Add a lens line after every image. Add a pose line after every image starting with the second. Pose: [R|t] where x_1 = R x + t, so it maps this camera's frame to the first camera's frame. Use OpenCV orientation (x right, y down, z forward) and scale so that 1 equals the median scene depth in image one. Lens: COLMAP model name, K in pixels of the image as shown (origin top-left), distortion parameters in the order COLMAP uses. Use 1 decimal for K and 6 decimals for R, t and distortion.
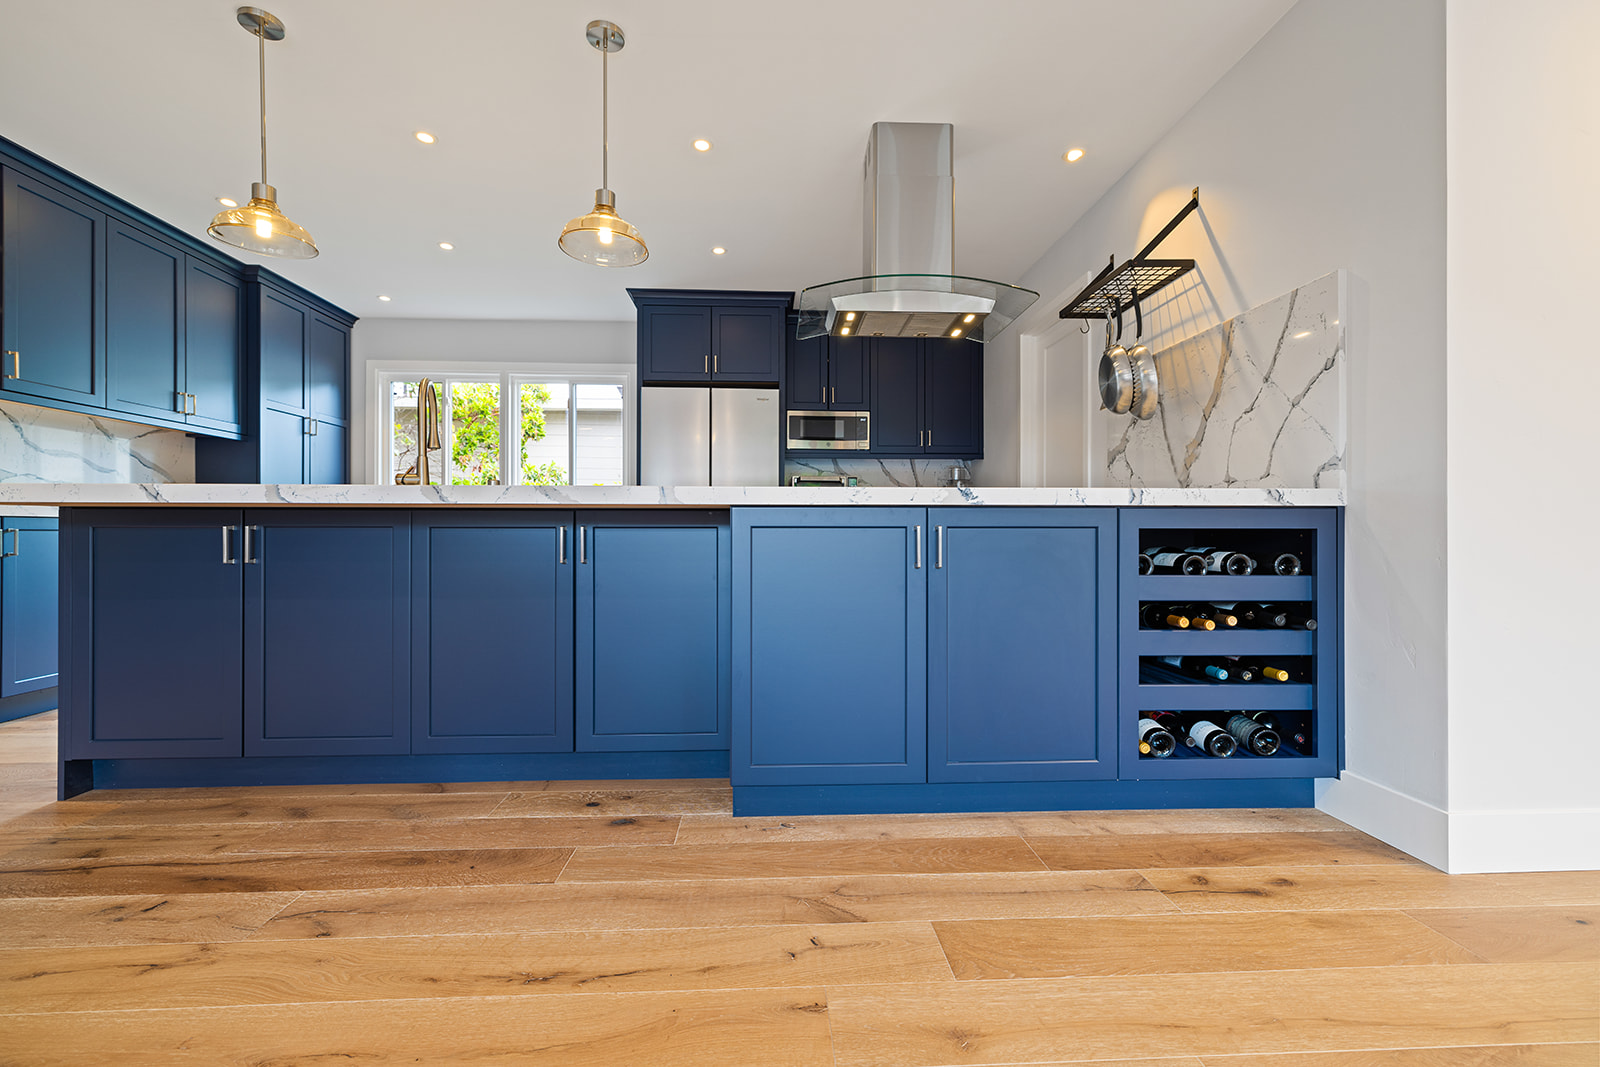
lens RADIAL K [[683.3, 0, 798.7], [0, 683.3, 530.3], [0, 0, 1]] dist [0.002167, -0.000141]
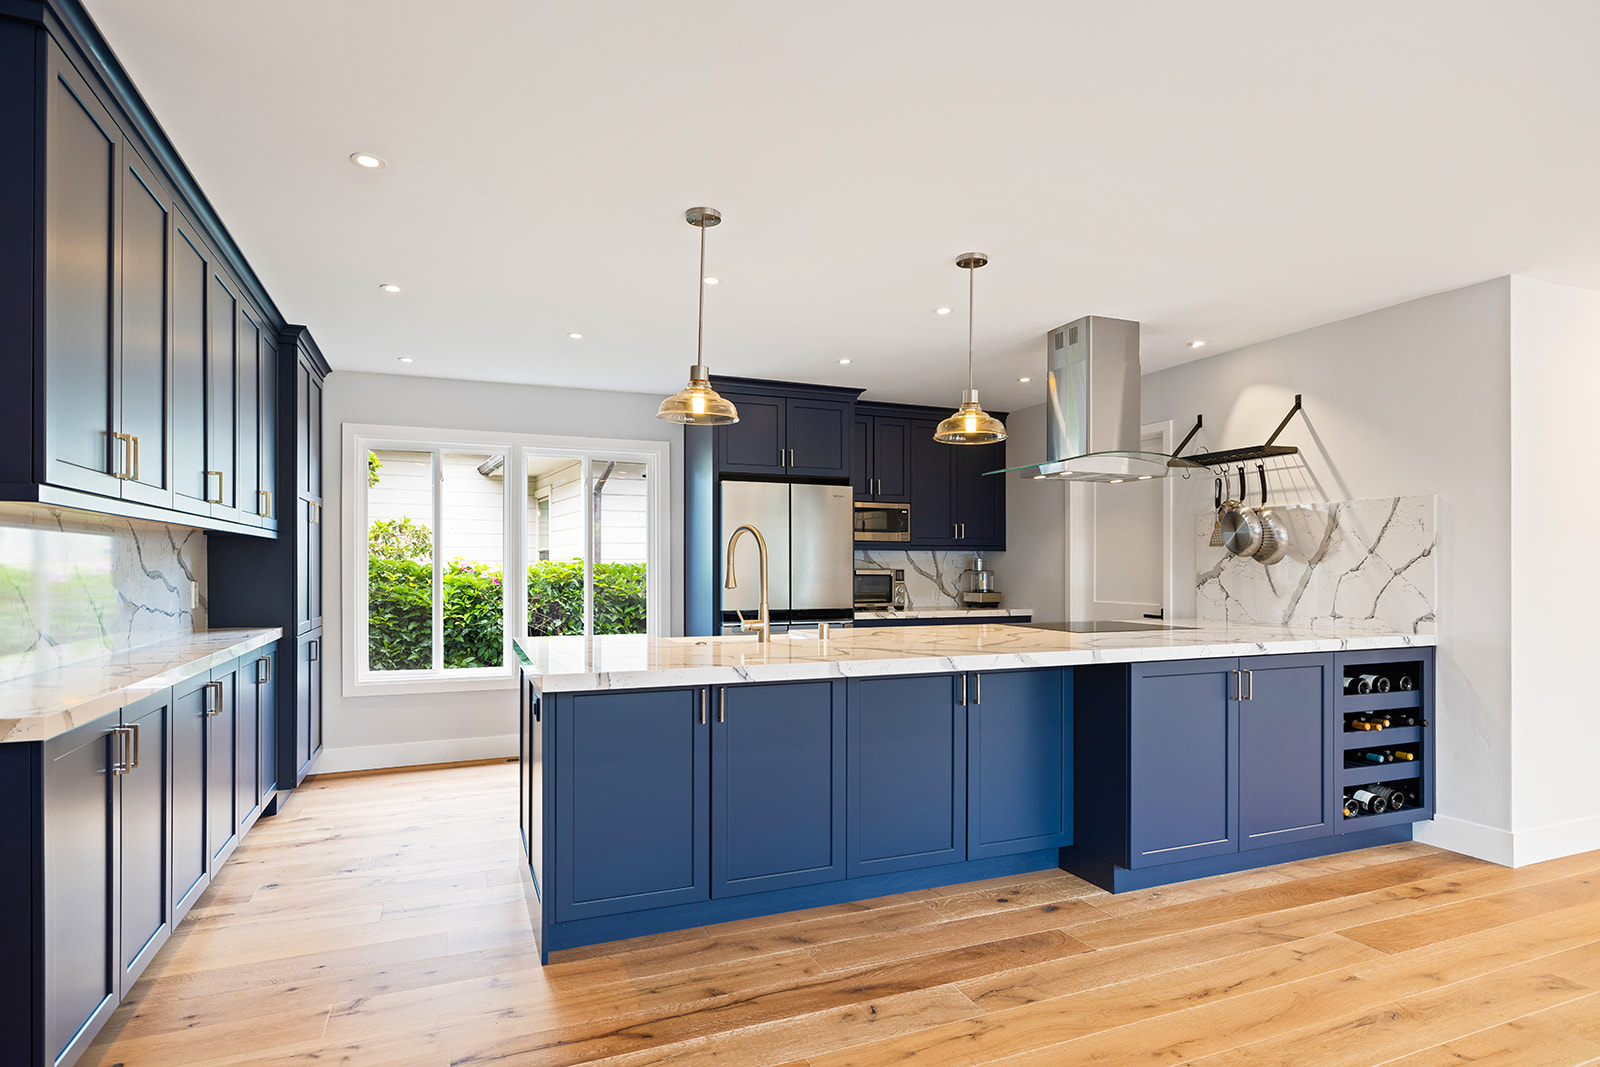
lens RADIAL K [[857.7, 0, 800.4], [0, 857.7, 563.7], [0, 0, 1]] dist [-0.001182, -0.000567]
pose [[0.942068, 0.000812, 0.335420, -1.205460], [-0.000716, 1.000000, -0.000411, -0.215846], [-0.335420, 0.000147, 0.942069, -0.353339]]
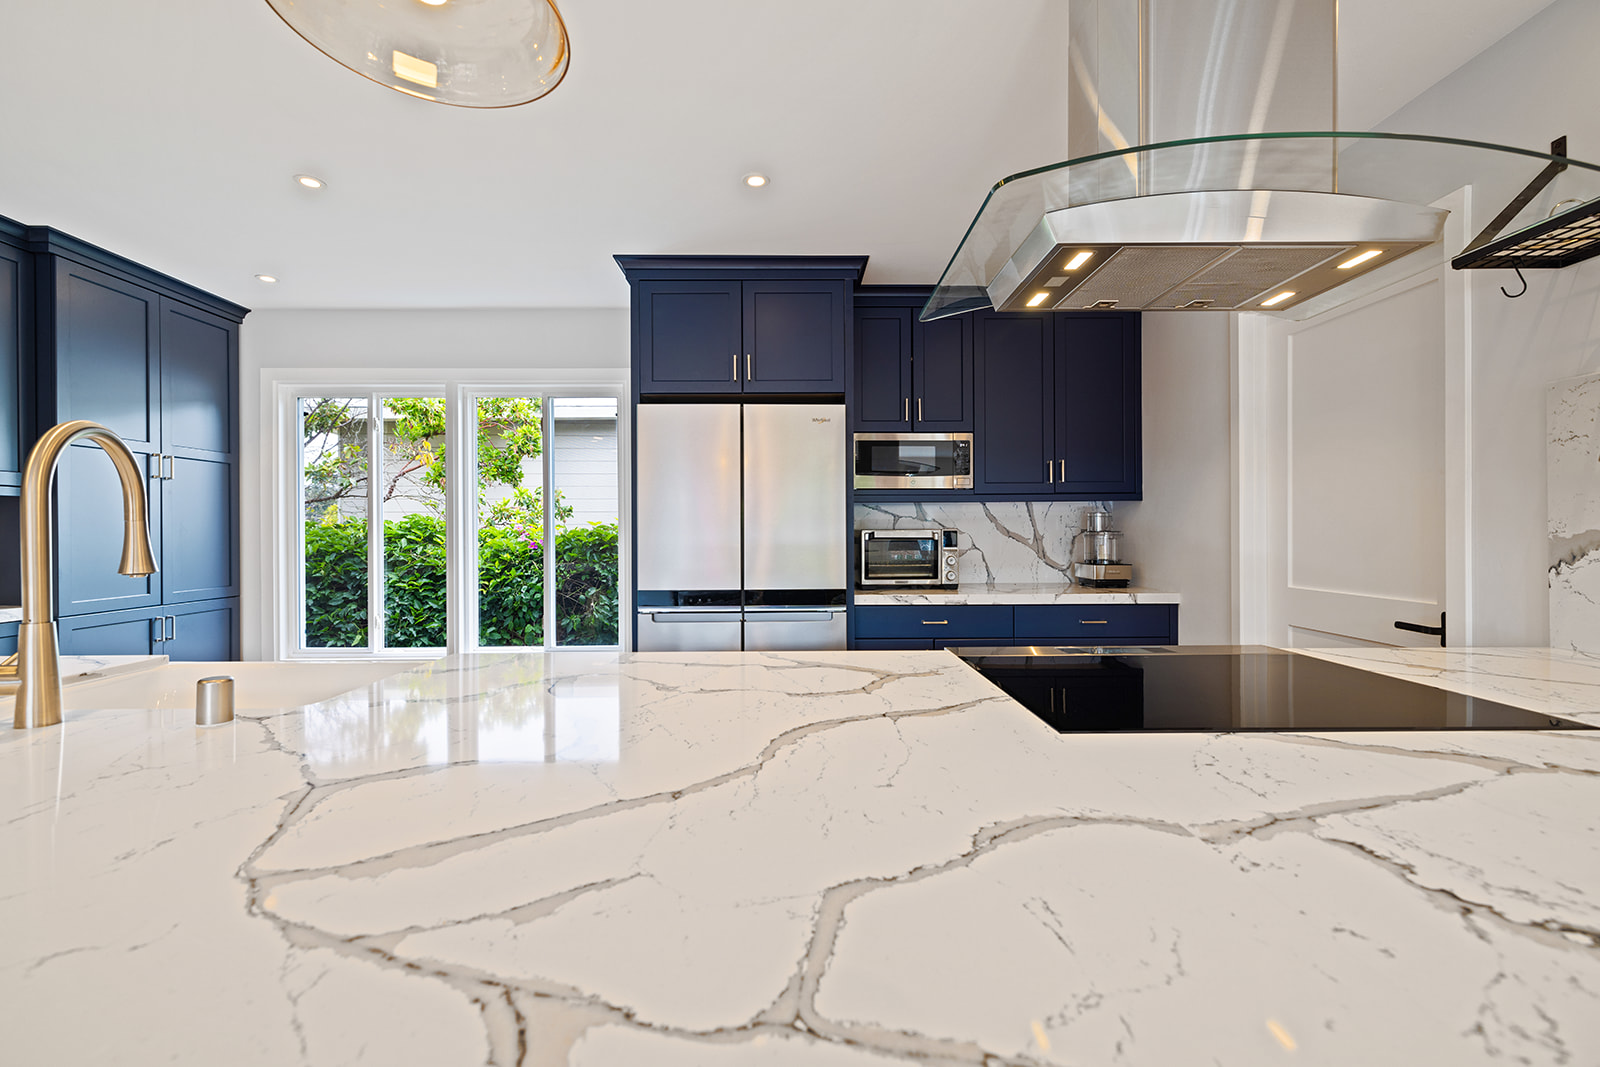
lens RADIAL K [[683.3, 0, 798.7], [0, 683.3, 530.3], [0, 0, 1]] dist [0.002167, -0.000141]
pose [[0.999335, -0.007048, -0.035766, -0.118460], [0.007221, 0.999963, 0.004709, -0.205558], [0.035732, -0.004964, 0.999349, 0.791223]]
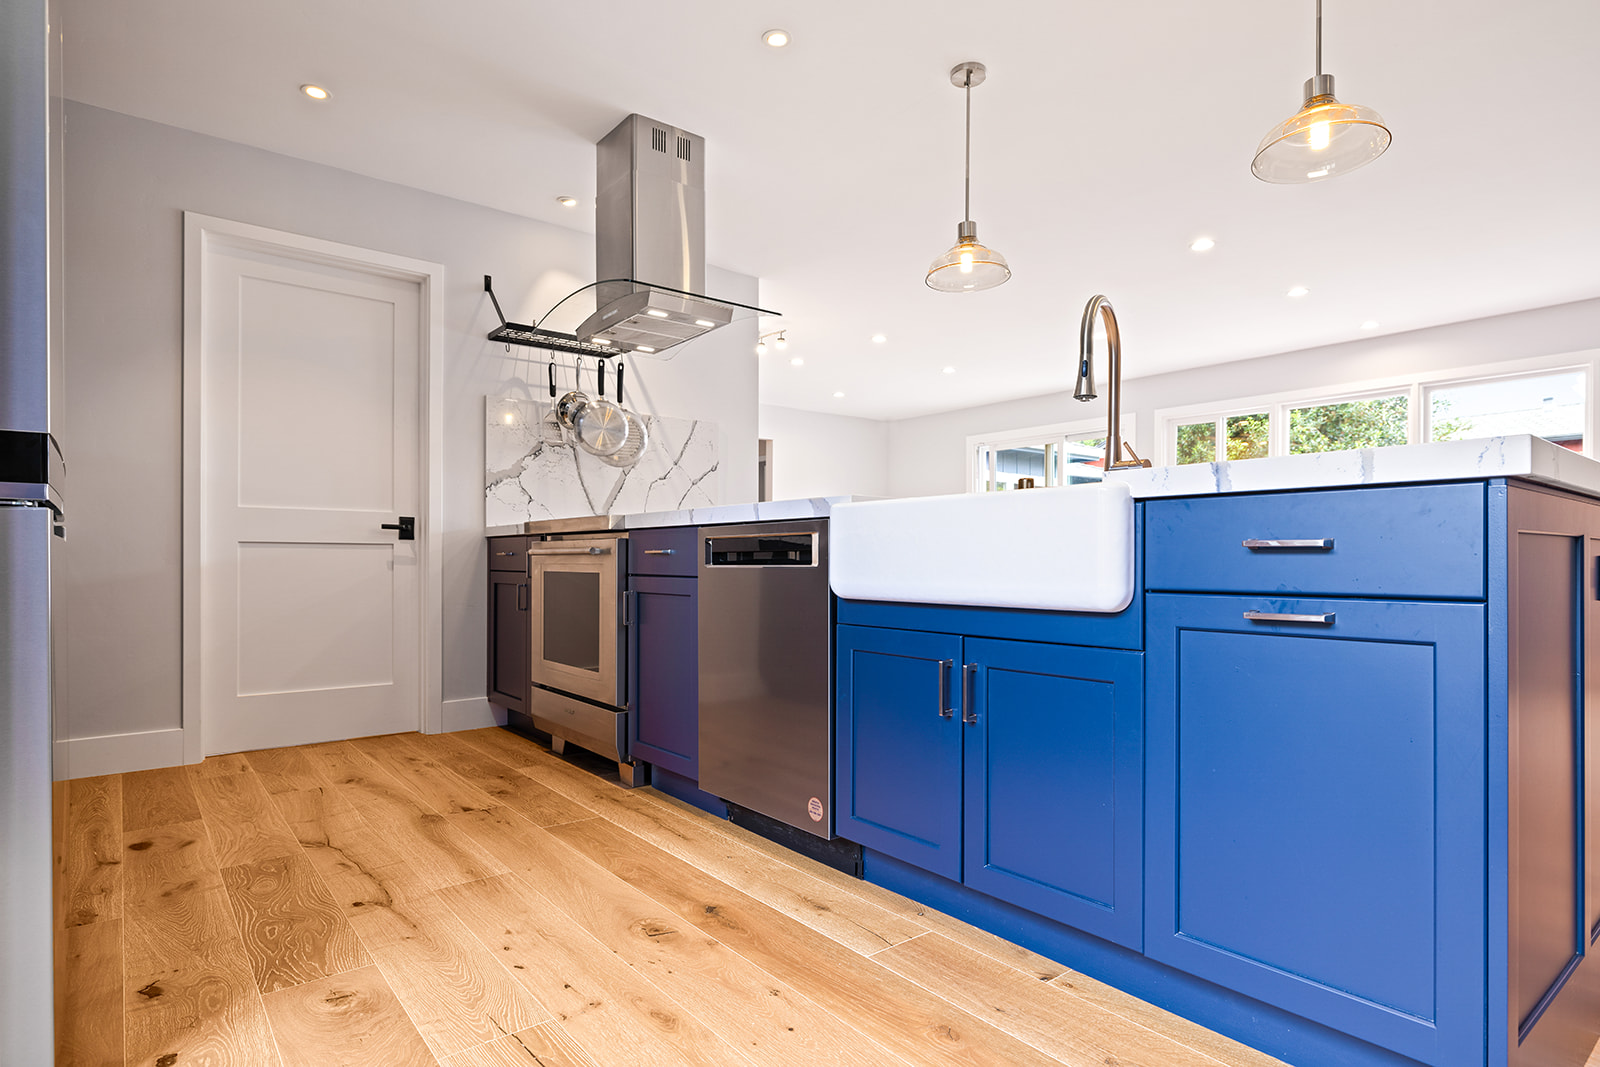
lens RADIAL K [[857.7, 0, 800.4], [0, 857.7, 563.7], [0, 0, 1]] dist [-0.001182, -0.000567]
pose [[-0.582318, -0.002752, 0.812956, -1.361045], [-0.003808, 0.999993, 0.000658, 0.027137], [-0.812952, -0.002712, -0.582325, 2.212919]]
